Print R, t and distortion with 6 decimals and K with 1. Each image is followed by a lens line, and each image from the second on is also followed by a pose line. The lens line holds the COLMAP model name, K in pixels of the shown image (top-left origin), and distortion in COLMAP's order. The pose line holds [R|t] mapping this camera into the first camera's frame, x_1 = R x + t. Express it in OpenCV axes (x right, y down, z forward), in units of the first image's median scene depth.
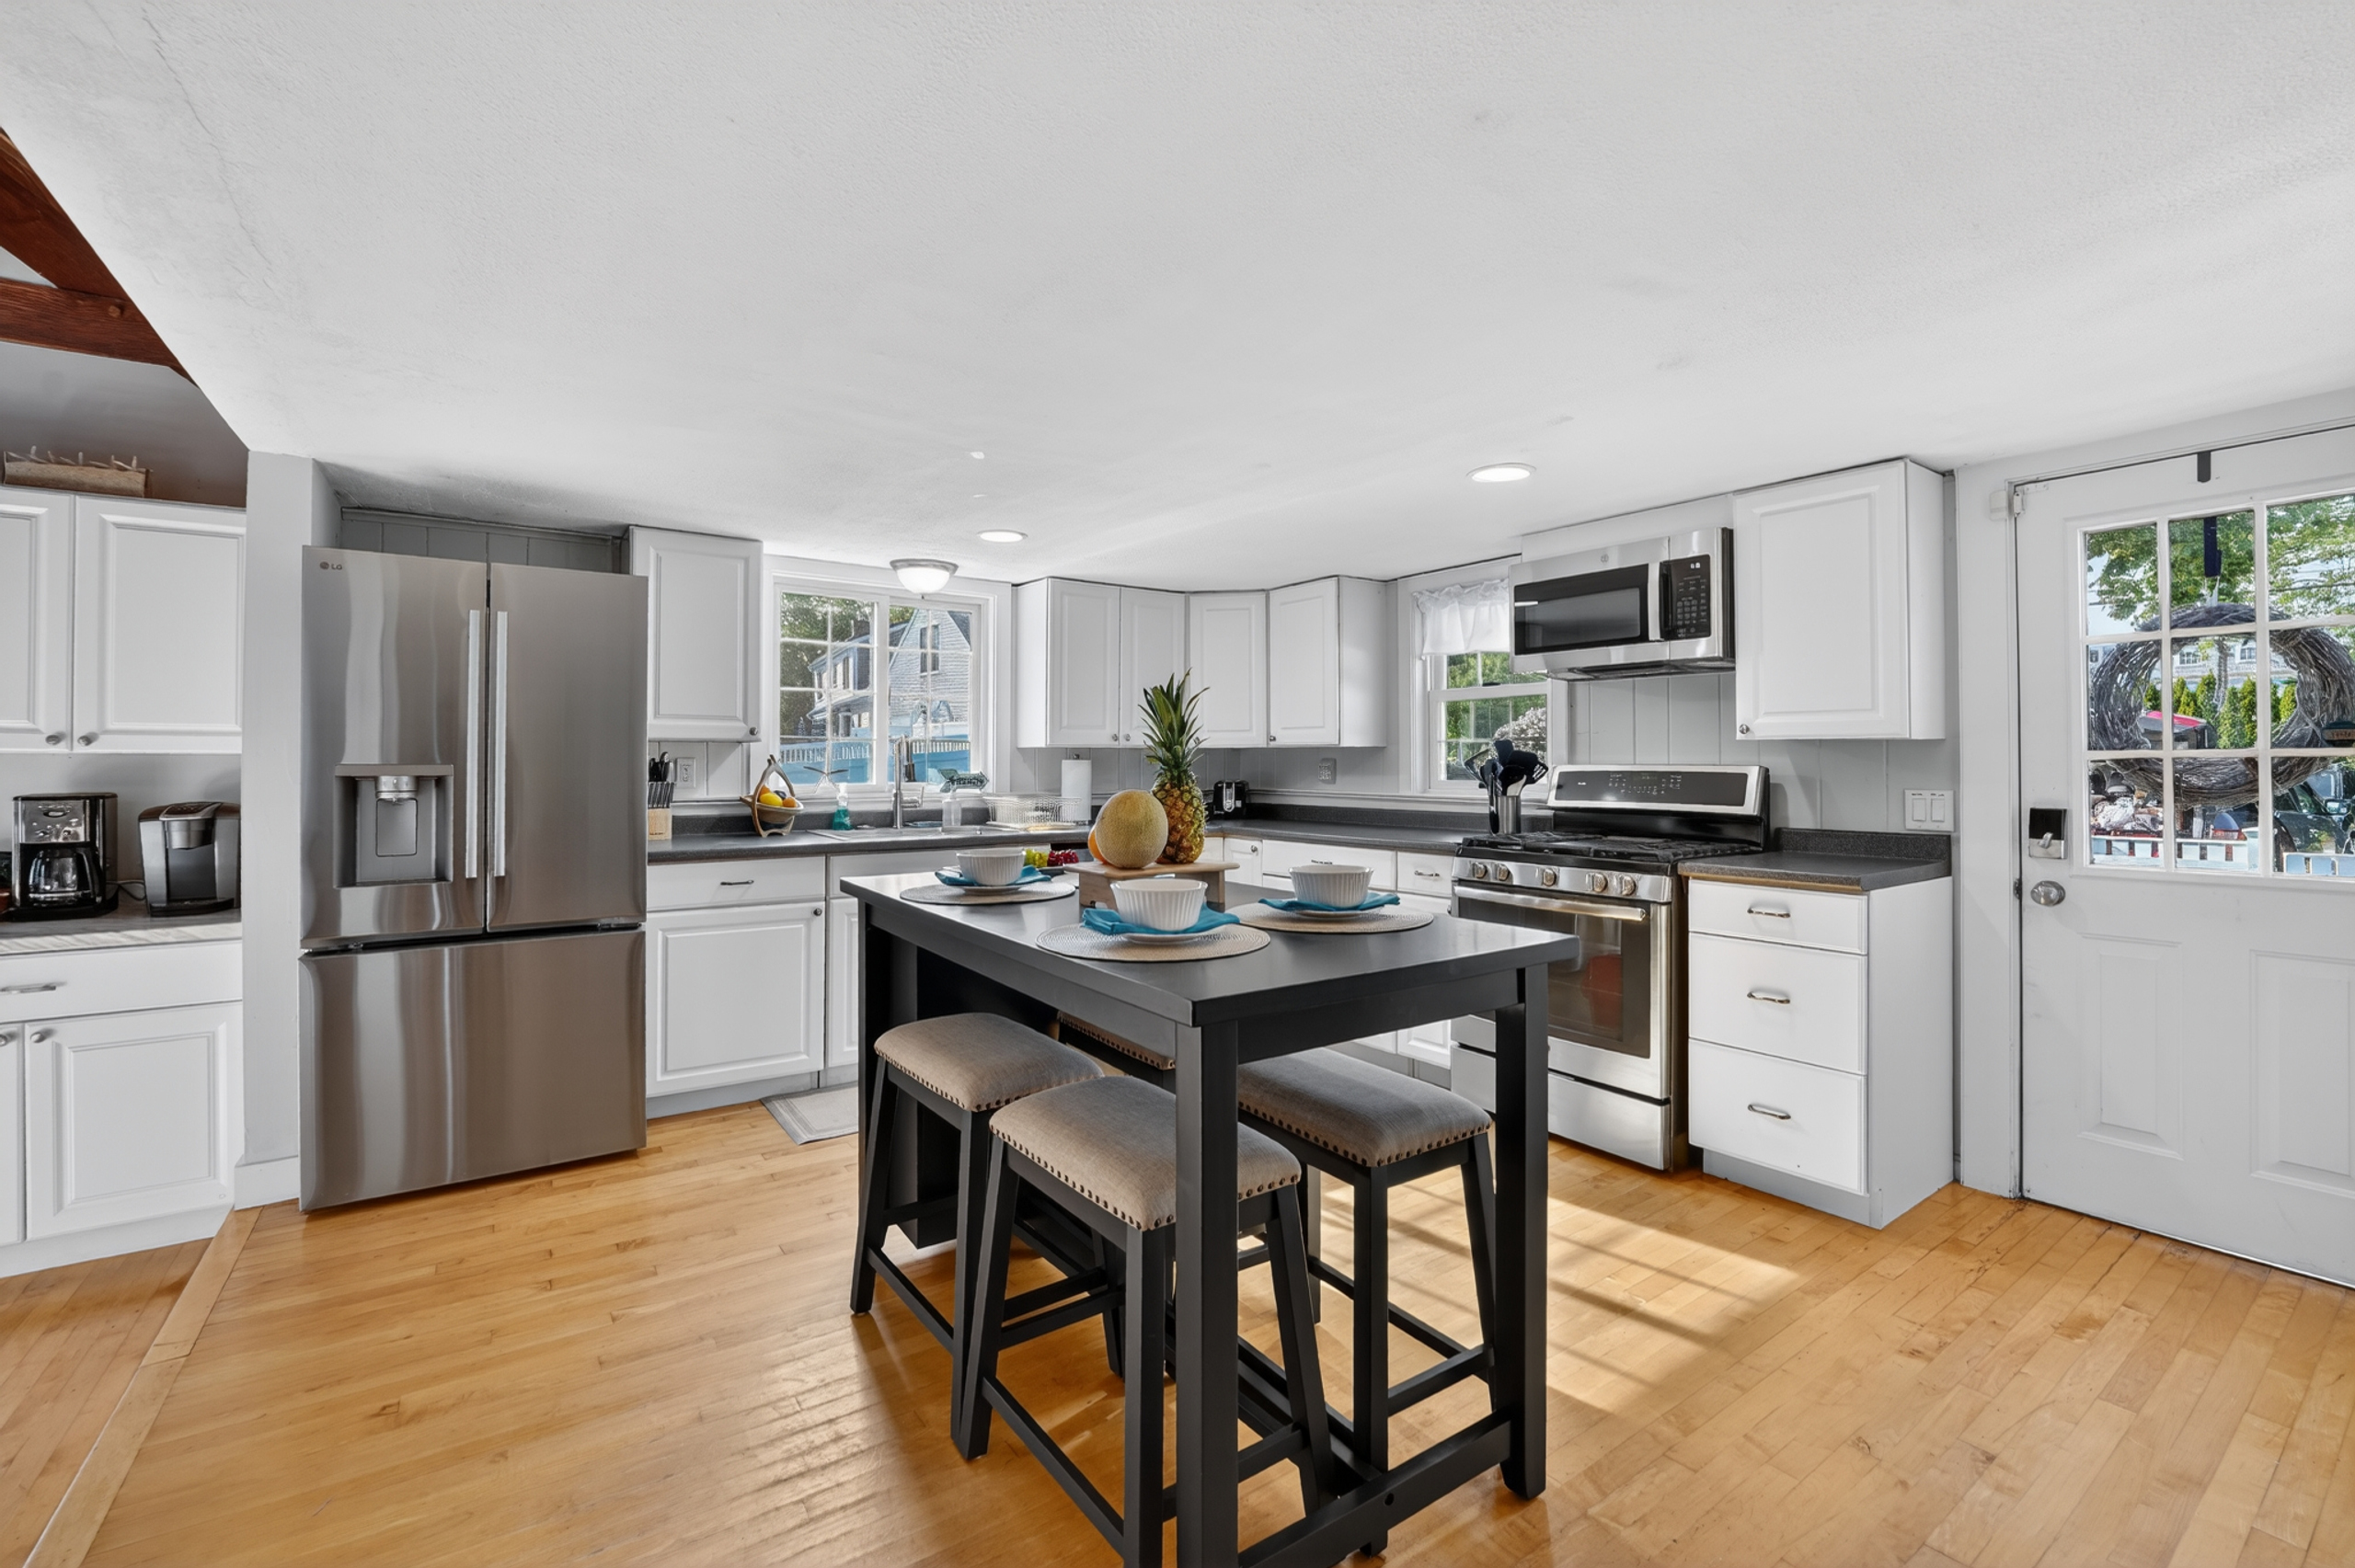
lens RADIAL K [[973.2, 0, 1169.0], [0, 973.2, 764.8], [0, 0, 1]] dist [-0.025703, 0.000954]
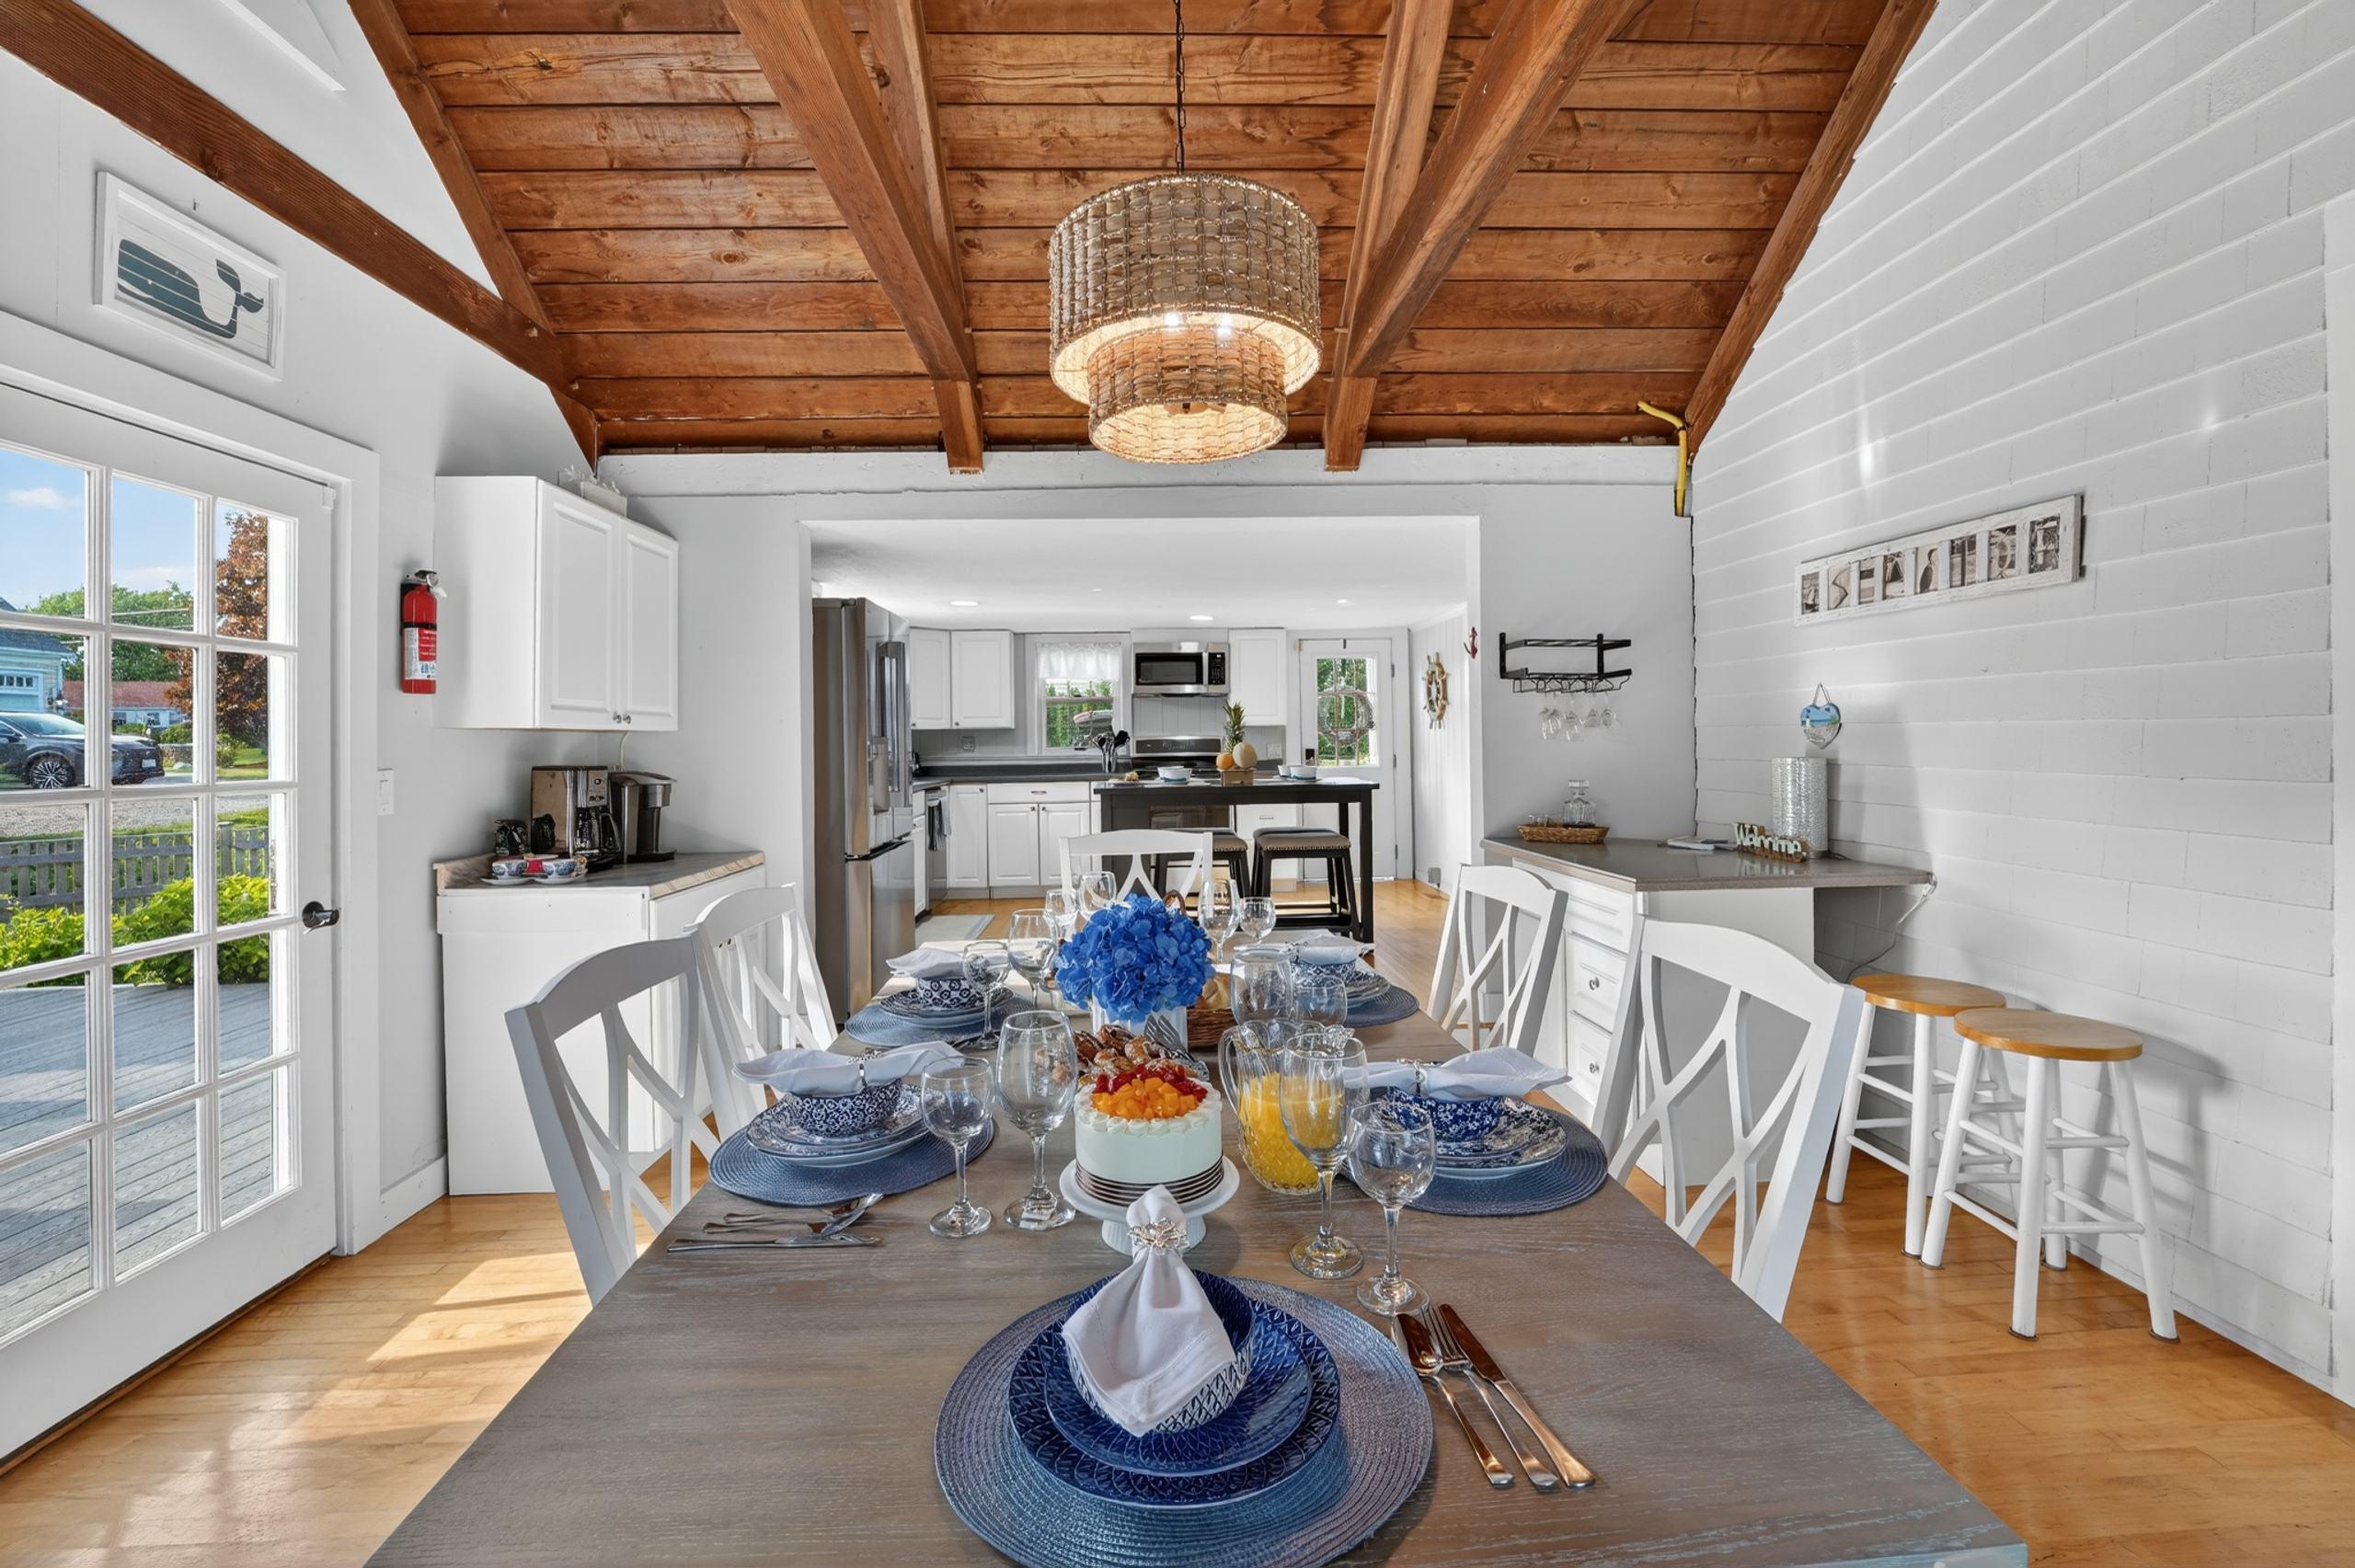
lens RADIAL K [[966.7, 0, 1187.9], [0, 966.7, 728.8], [0, 0, 1]] dist [-0.026234, 0.002041]
pose [[0.519307, 0.001668, 0.854586, -1.346354], [0.017986, 0.999755, -0.012881, 0.010641], [-0.854399, 0.022059, 0.519150, -0.189340]]
